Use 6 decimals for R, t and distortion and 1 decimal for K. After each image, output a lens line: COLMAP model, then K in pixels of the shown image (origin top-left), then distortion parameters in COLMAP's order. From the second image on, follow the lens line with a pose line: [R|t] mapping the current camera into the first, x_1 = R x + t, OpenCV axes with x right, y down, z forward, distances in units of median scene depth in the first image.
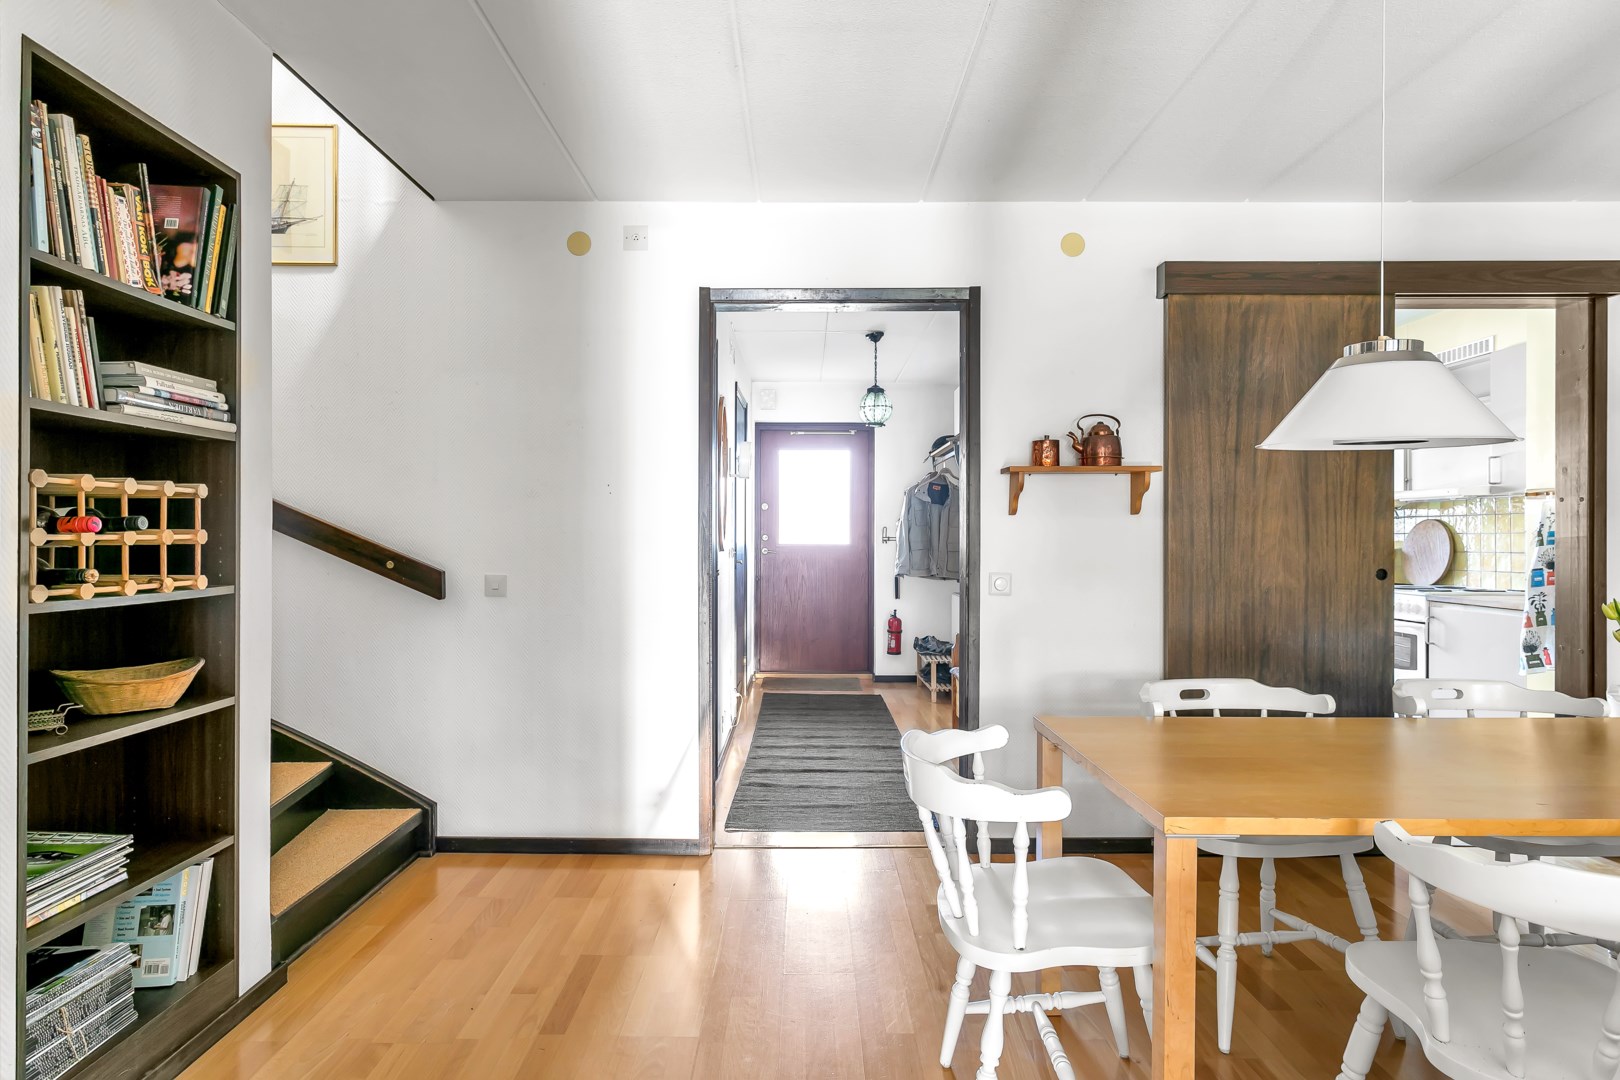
lens RADIAL K [[934.0, 0, 808.2], [0, 934.0, 540.1], [0, 0, 1]] dist [0.000366, 0.000003]
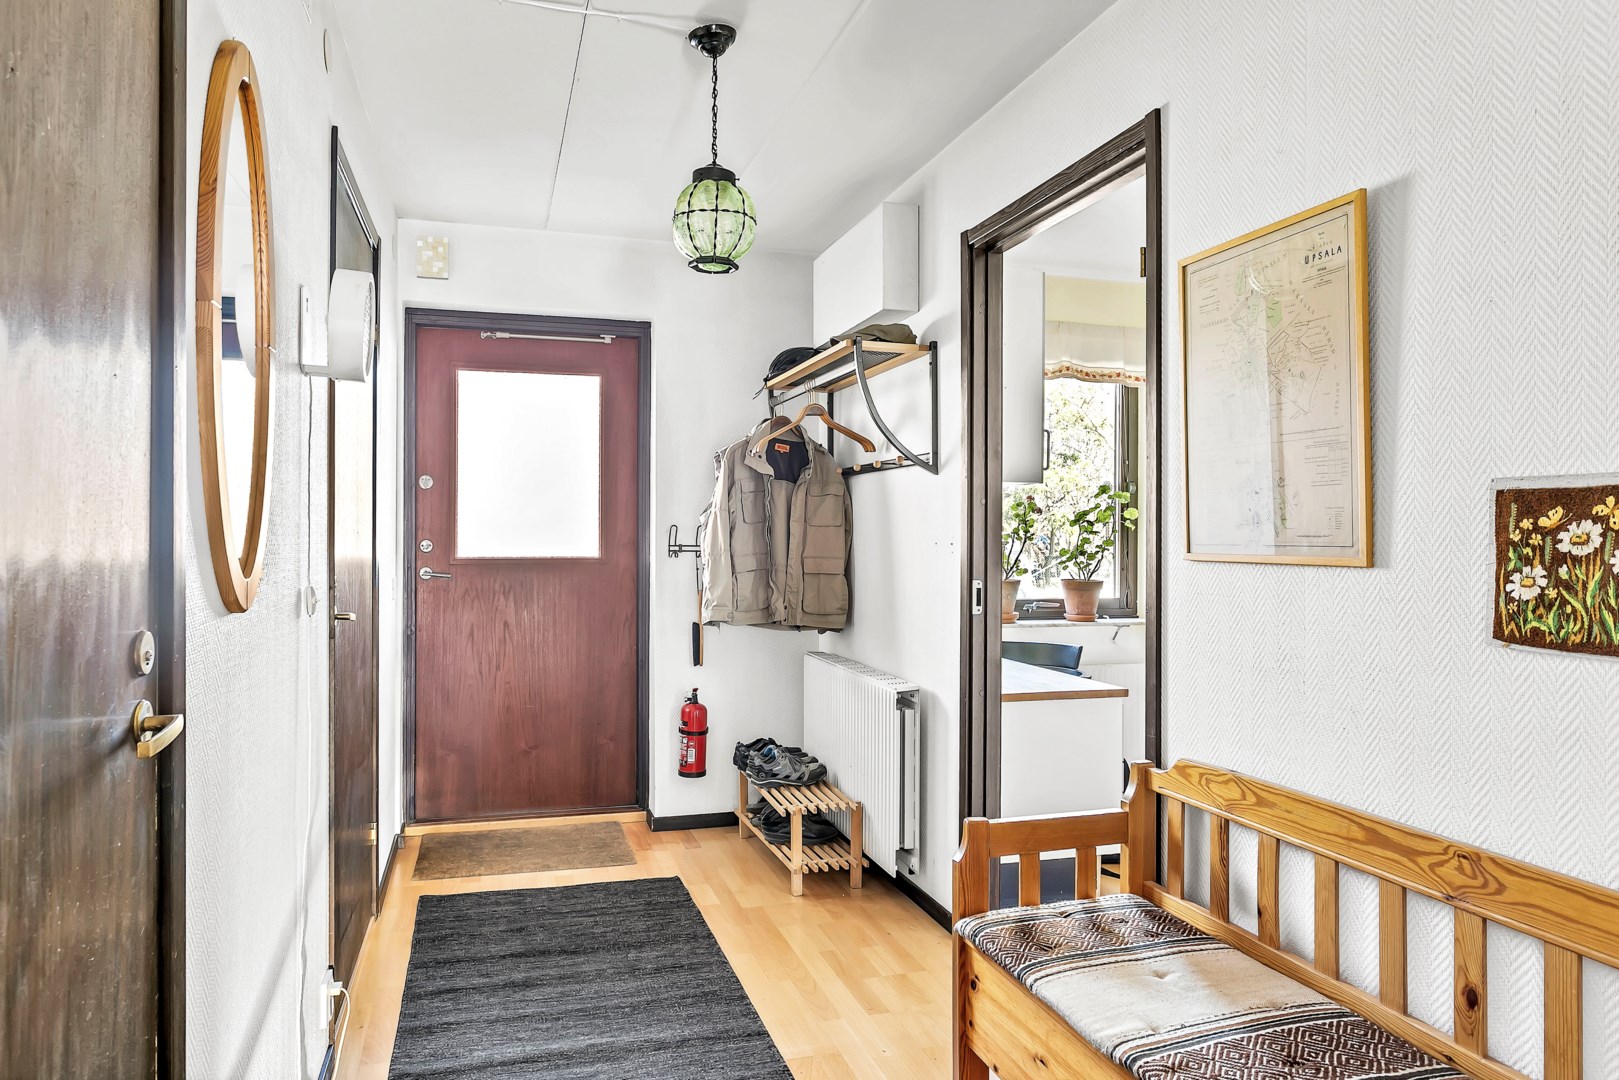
lens RADIAL K [[1050.6, 0, 802.0], [0, 1050.6, 535.7], [0, 0, 1]] dist [-0.031269, 0.004570]
pose [[0.959408, 0.001650, 0.282018, -0.012429], [-0.000148, 0.999986, -0.005347, -0.005420], [-0.282022, 0.005089, 0.959394, 0.437206]]
